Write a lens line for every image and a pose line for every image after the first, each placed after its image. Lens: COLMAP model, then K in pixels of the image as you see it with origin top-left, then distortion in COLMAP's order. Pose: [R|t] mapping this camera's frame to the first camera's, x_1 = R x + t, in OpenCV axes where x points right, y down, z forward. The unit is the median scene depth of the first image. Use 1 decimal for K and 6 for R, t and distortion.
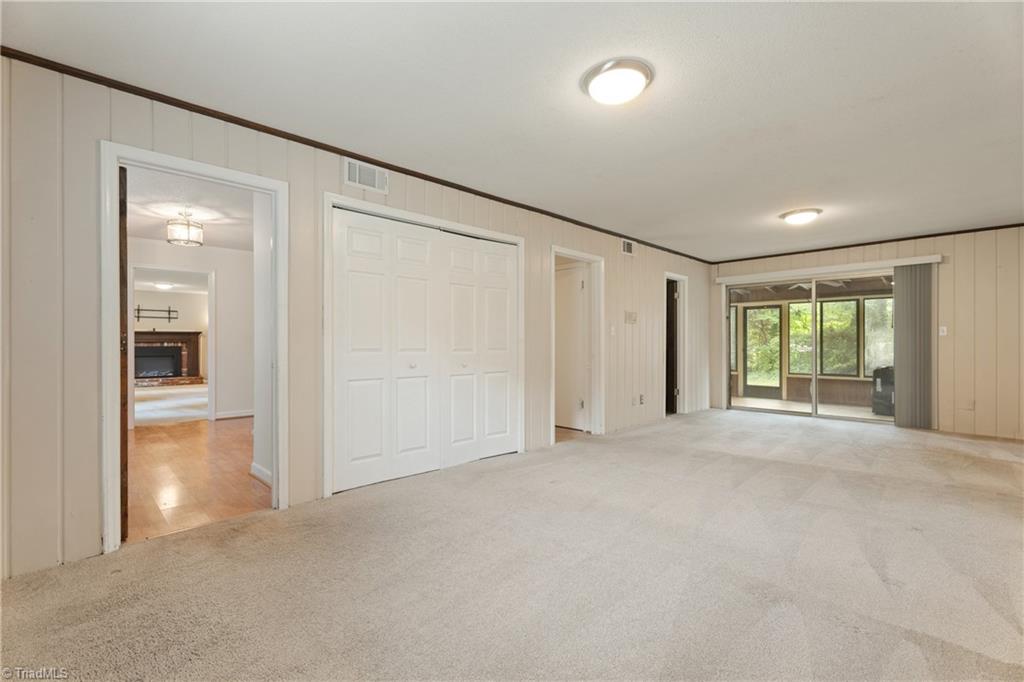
lens RADIAL K [[459.1, 0, 513.9], [0, 459.1, 343.4], [0, 0, 1]] dist [0.001405, 0.000050]
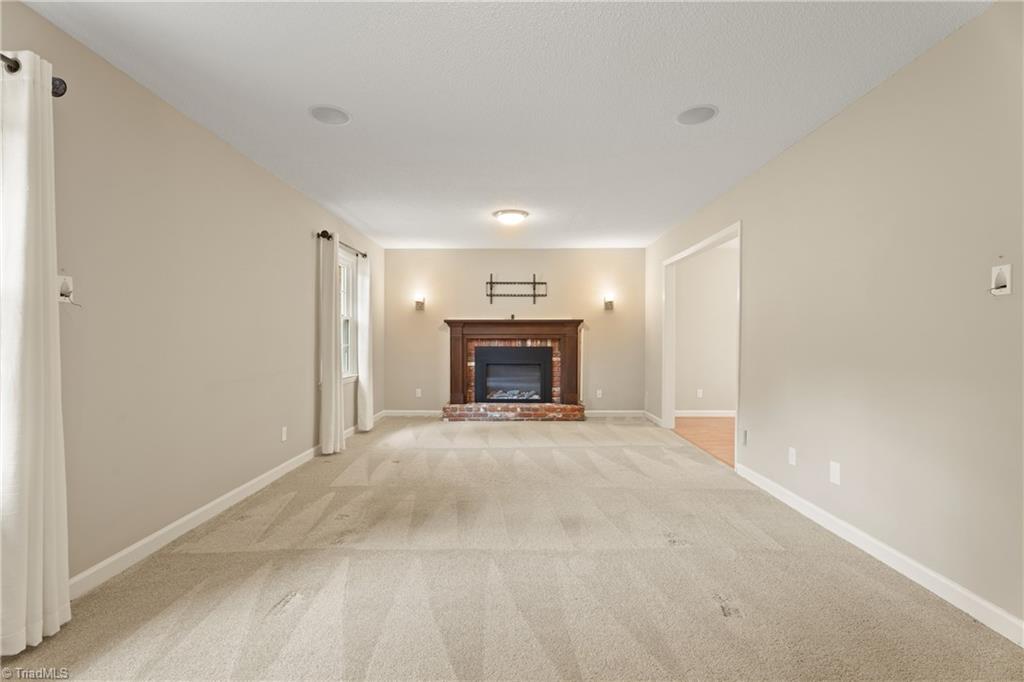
lens RADIAL K [[459.1, 0, 512.9], [0, 459.1, 337.4], [0, 0, 1]] dist [0.001405, 0.000050]
pose [[0.704375, 0.005242, -0.709809, -0.373913], [-0.001720, 0.999982, 0.005678, -0.008030], [0.709826, -0.002778, 0.704371, 0.590069]]
